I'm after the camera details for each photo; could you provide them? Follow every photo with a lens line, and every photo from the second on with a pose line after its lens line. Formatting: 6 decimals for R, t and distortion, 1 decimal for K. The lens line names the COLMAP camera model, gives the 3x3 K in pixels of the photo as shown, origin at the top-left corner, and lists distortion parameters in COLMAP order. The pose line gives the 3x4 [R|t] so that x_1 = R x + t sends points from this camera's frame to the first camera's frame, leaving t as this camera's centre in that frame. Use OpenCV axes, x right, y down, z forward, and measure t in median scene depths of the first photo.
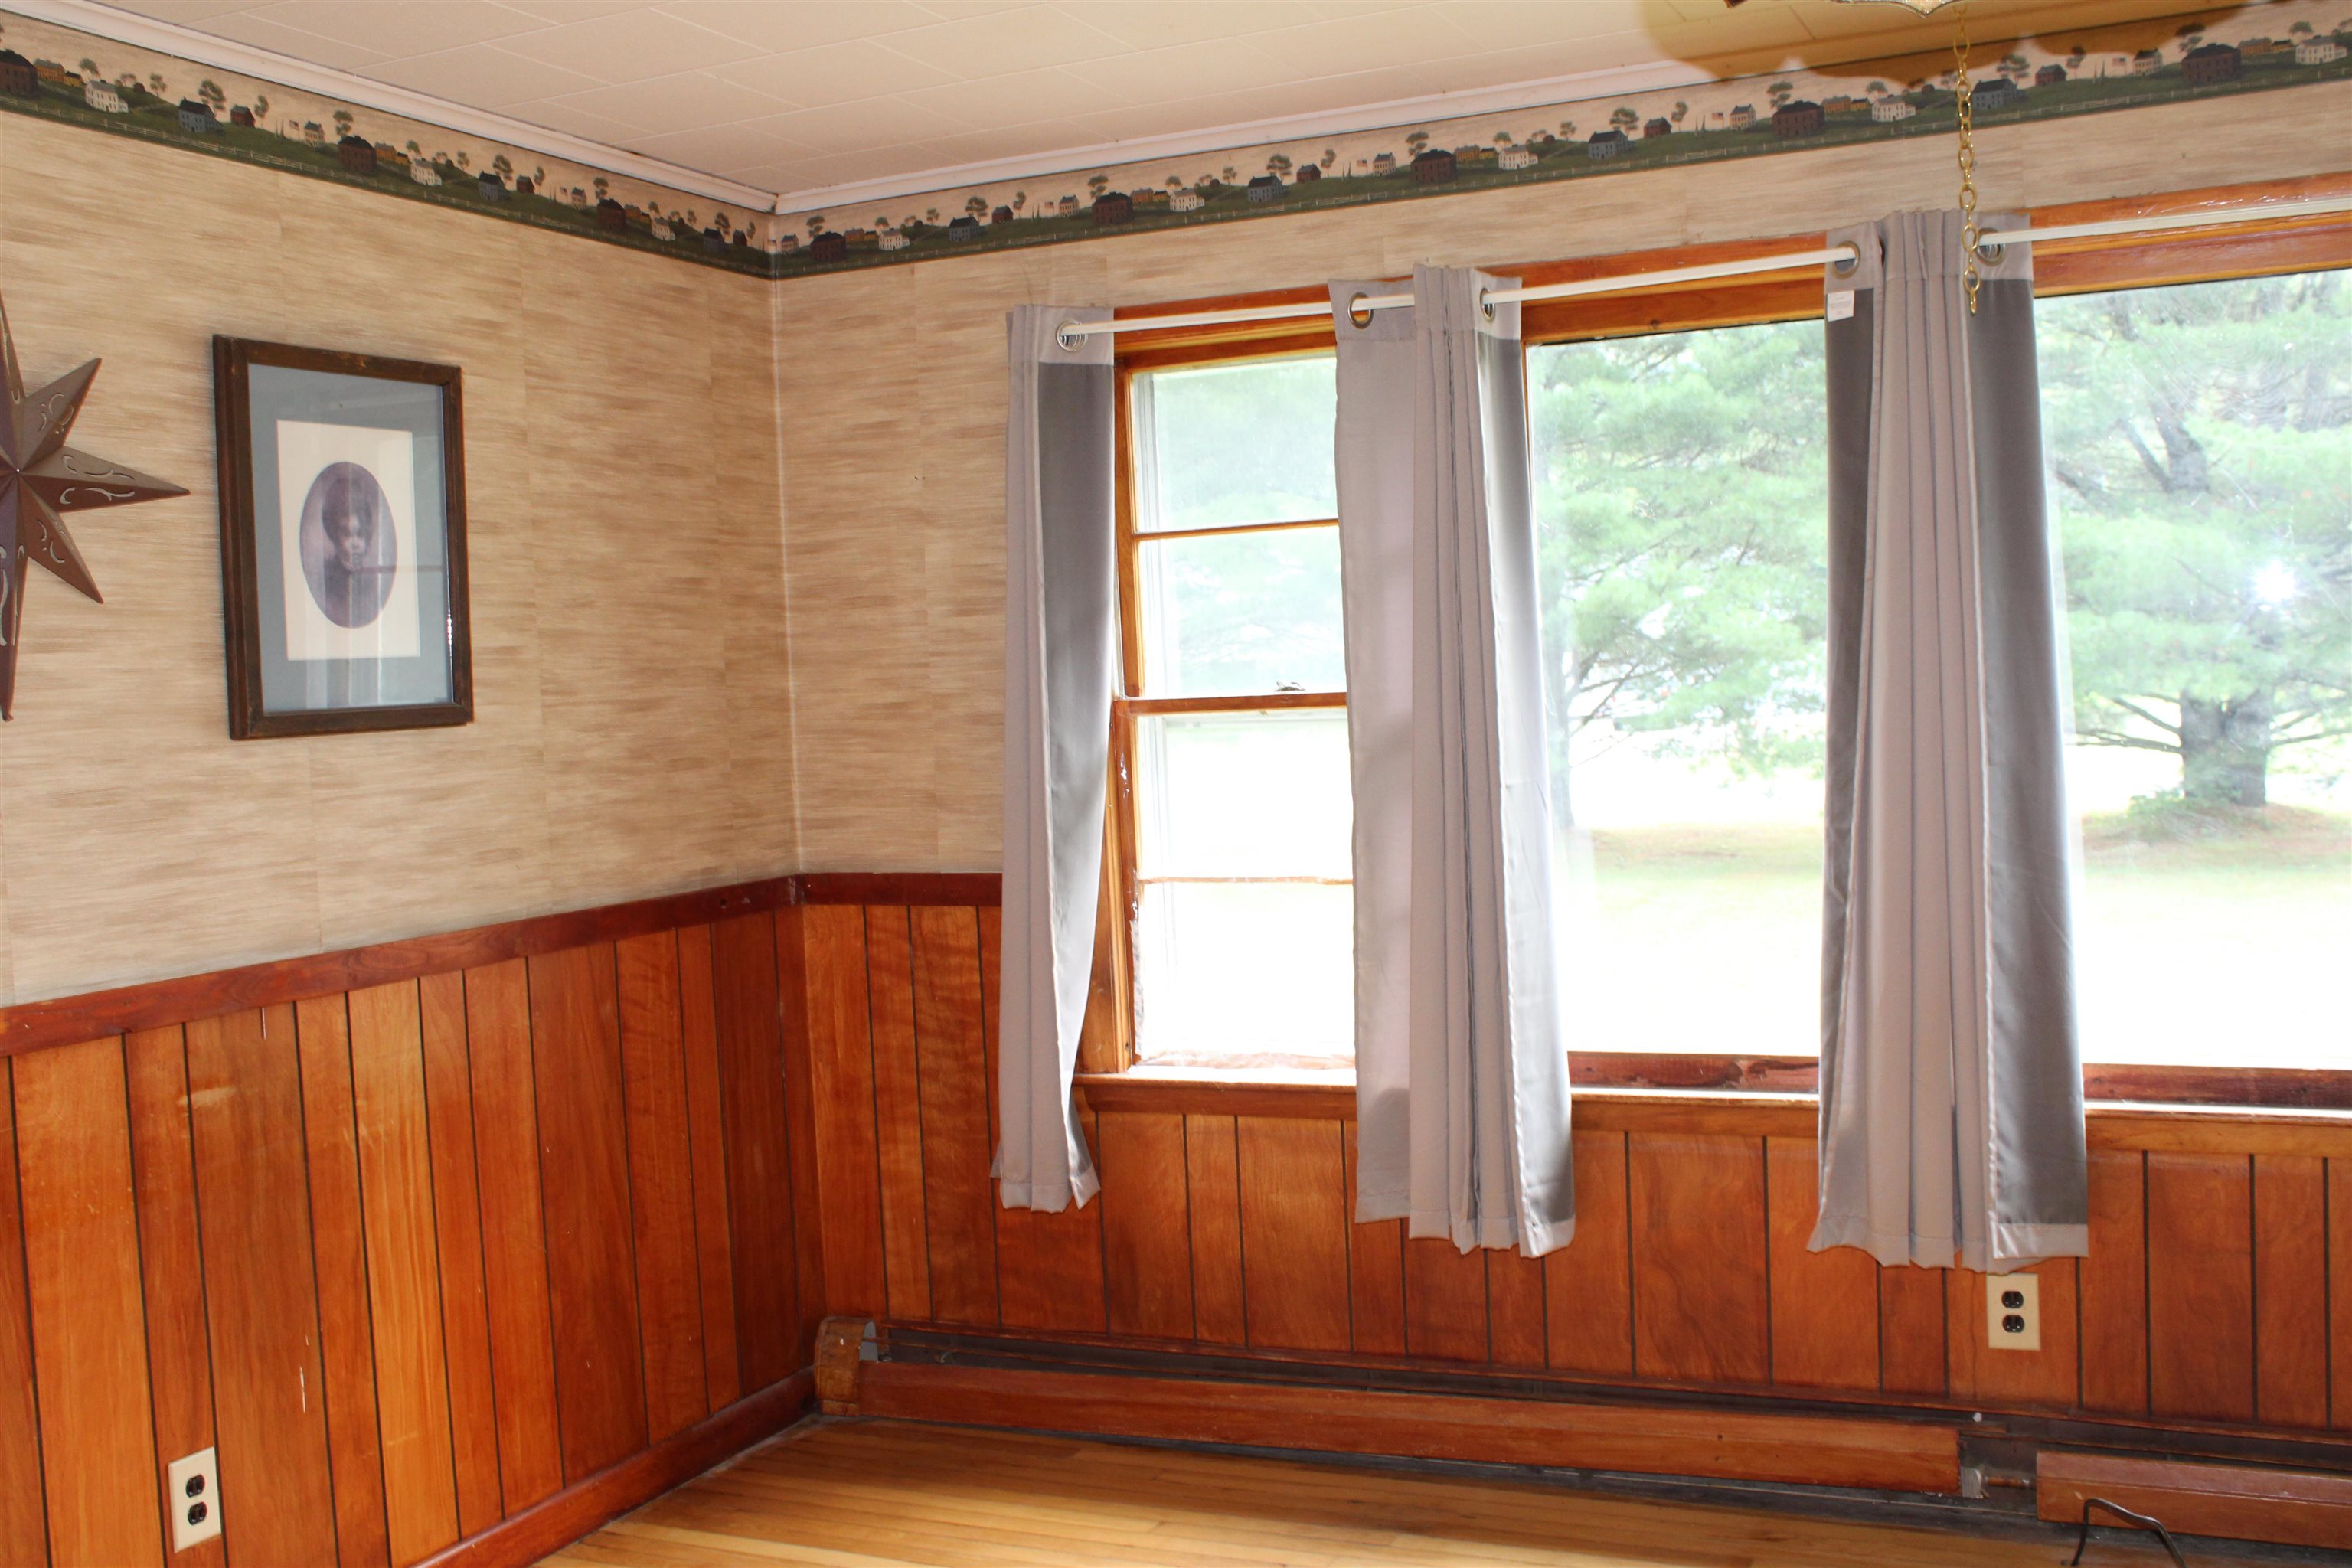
lens RADIAL K [[2318.2, 0, 1166.2], [0, 2318.2, 779.0], [0, 0, 1]] dist [-0.137059, 0.145948]
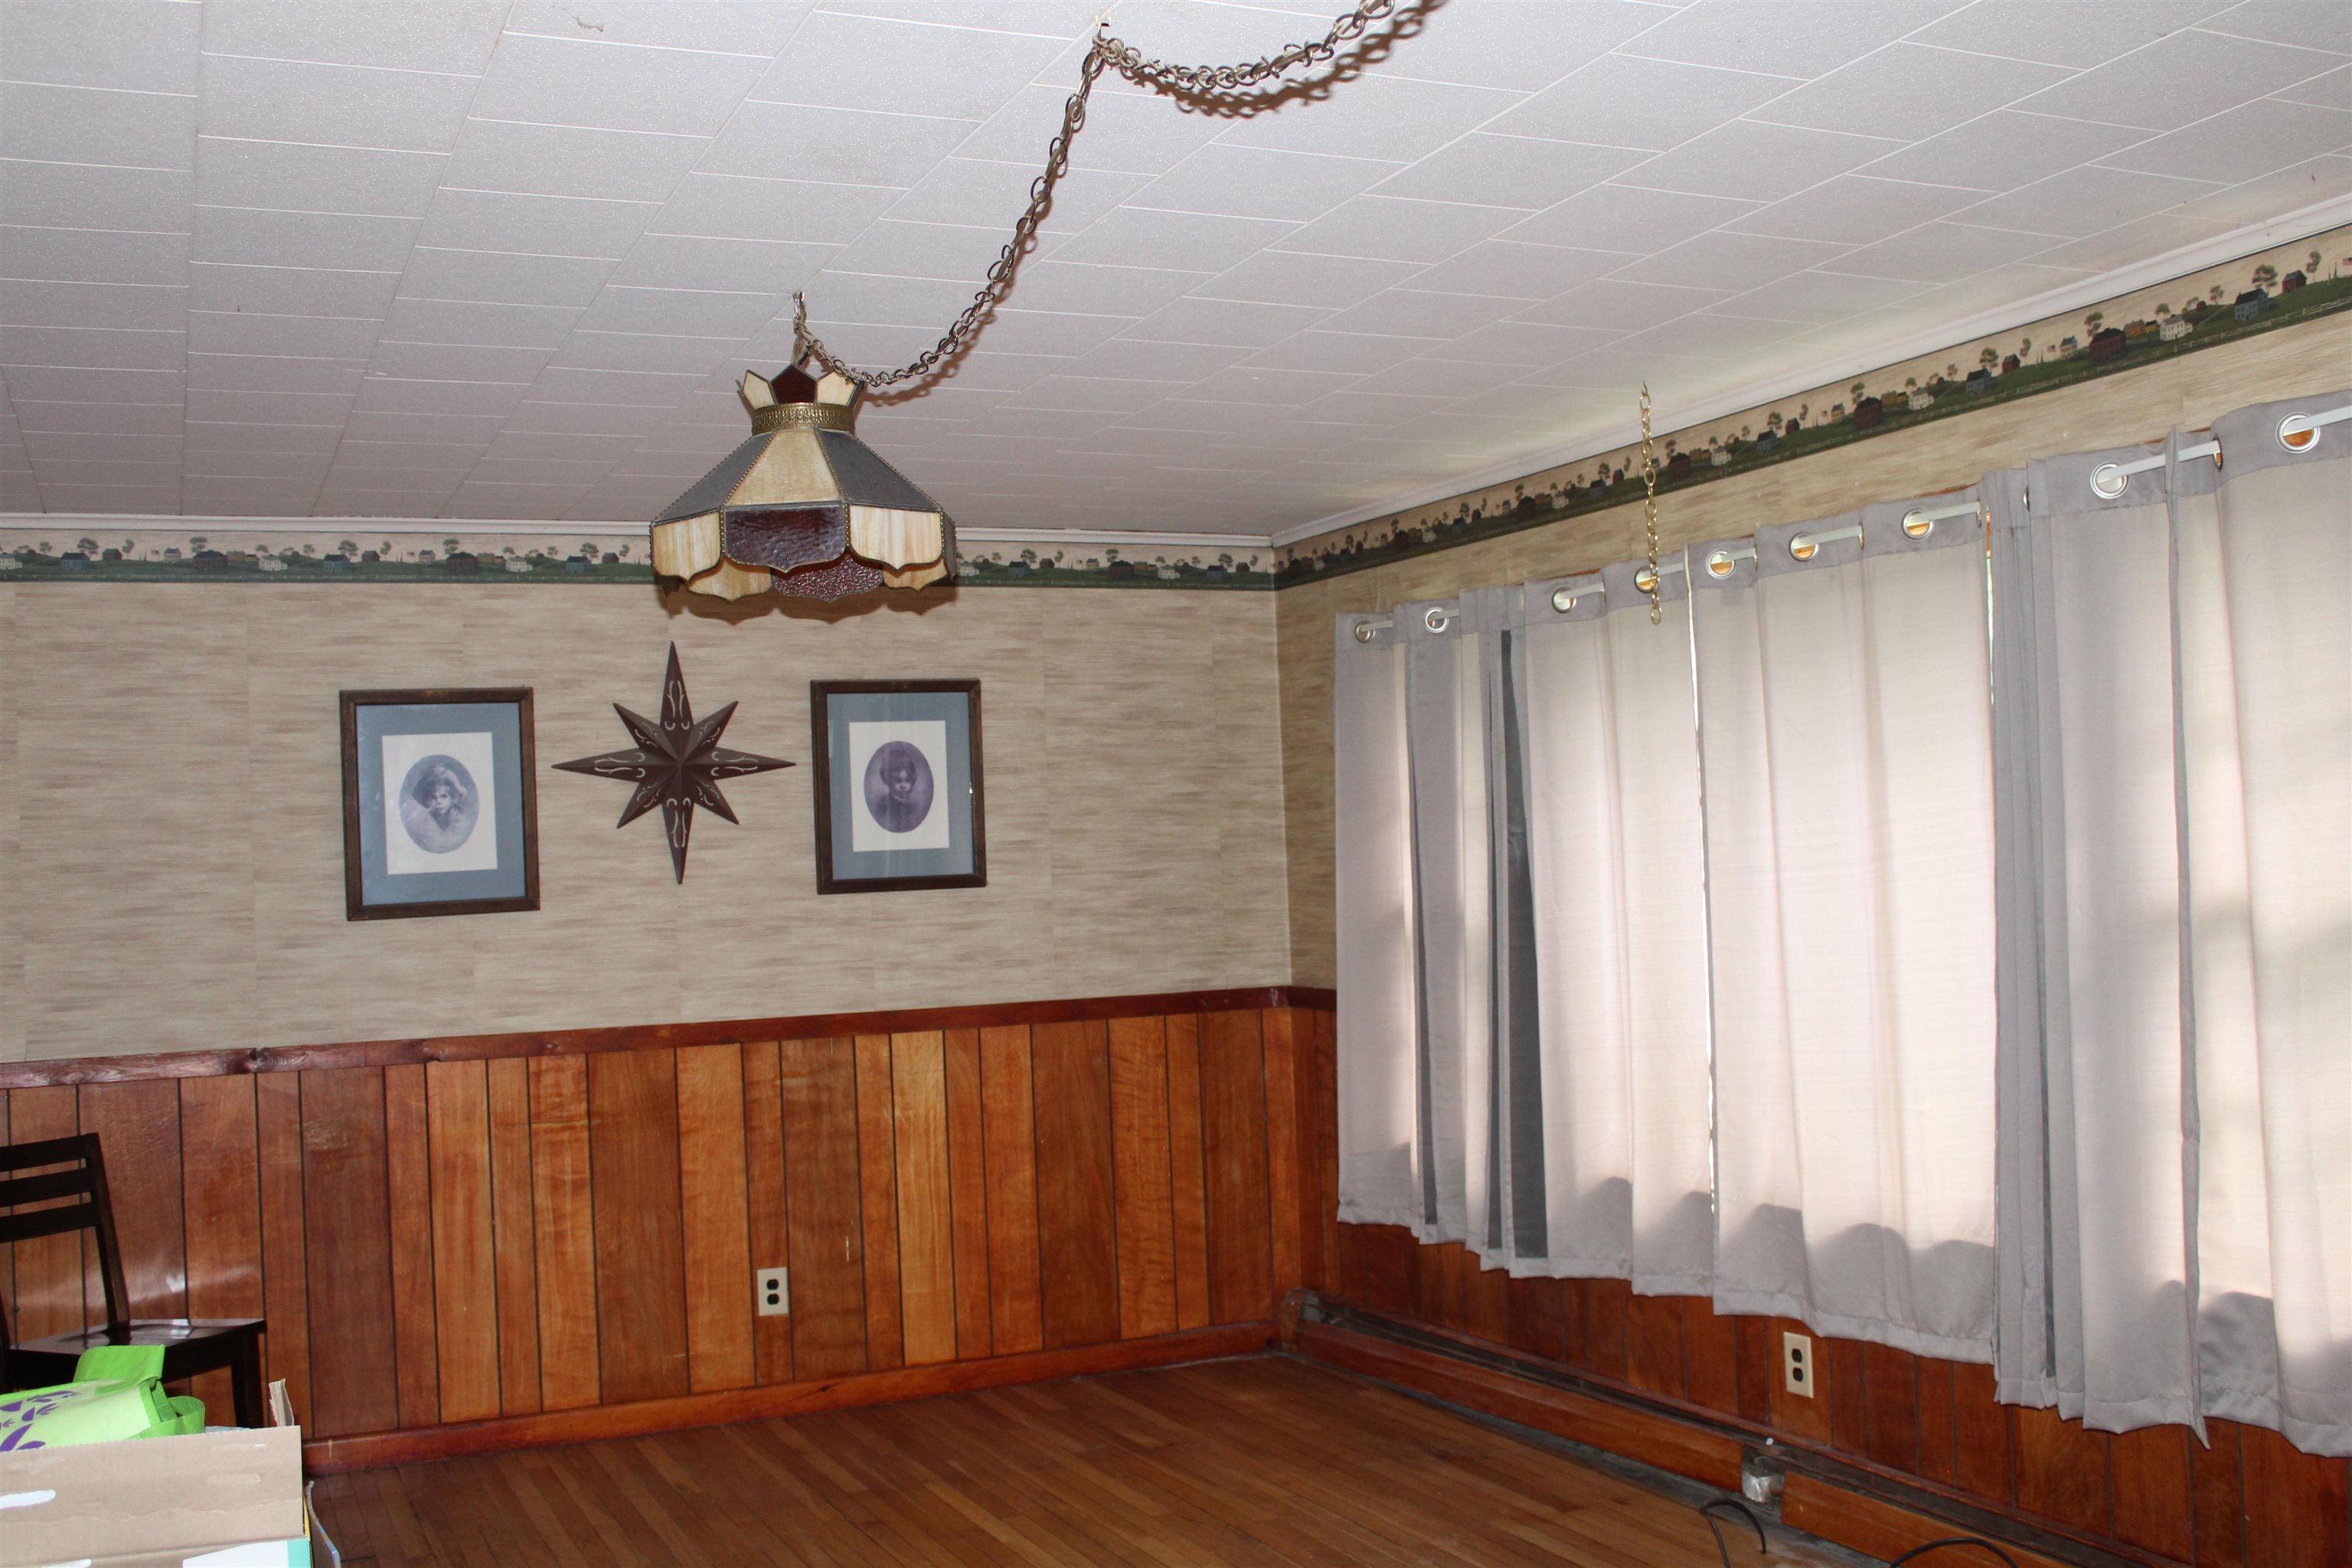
lens RADIAL K [[2318.2, 0, 1166.2], [0, 2318.2, 779.0], [0, 0, 1]] dist [-0.137059, 0.145948]
pose [[0.759434, -0.006113, -0.650555, 0.919078], [-0.025113, 0.998935, -0.038702, -0.039890], [0.650099, 0.045729, 0.758472, -0.234115]]
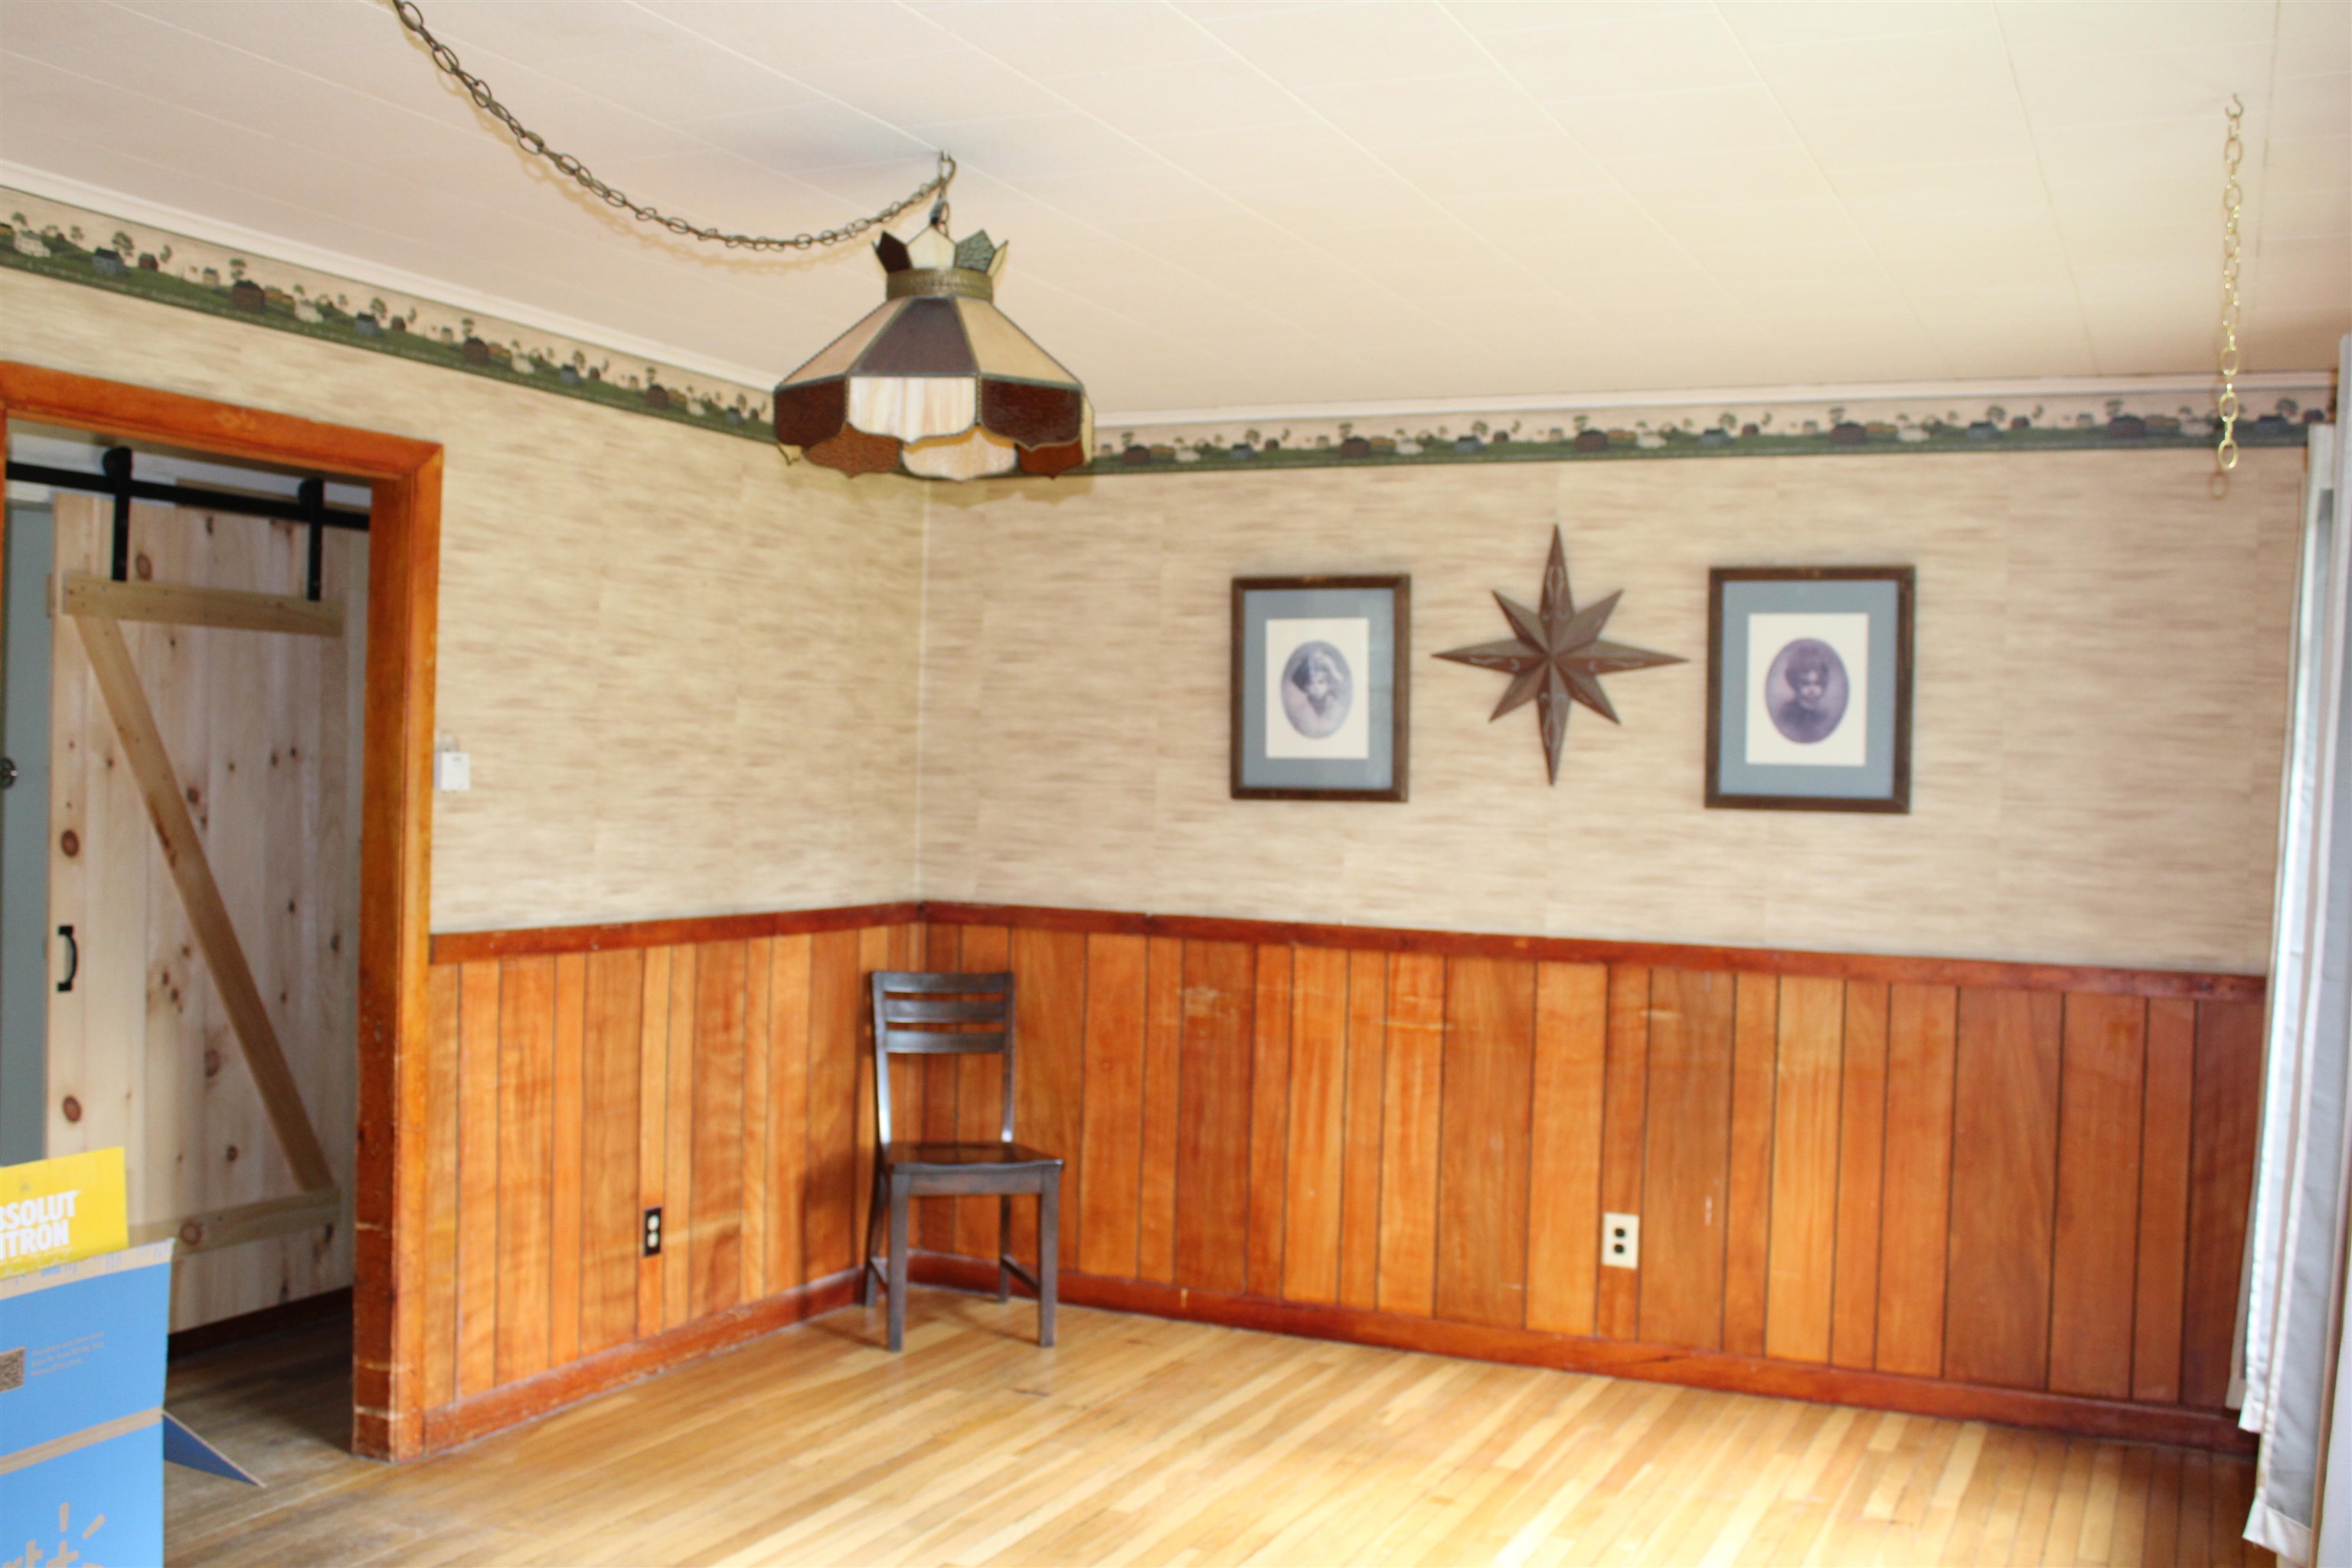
lens RADIAL K [[2318.2, 0, 1166.2], [0, 2318.2, 779.0], [0, 0, 1]] dist [-0.137059, 0.145948]
pose [[0.008912, 0.053469, -0.998530, 1.106447], [-0.074588, 0.995823, 0.052659, -0.085575], [0.997175, 0.074009, 0.012863, 0.508032]]
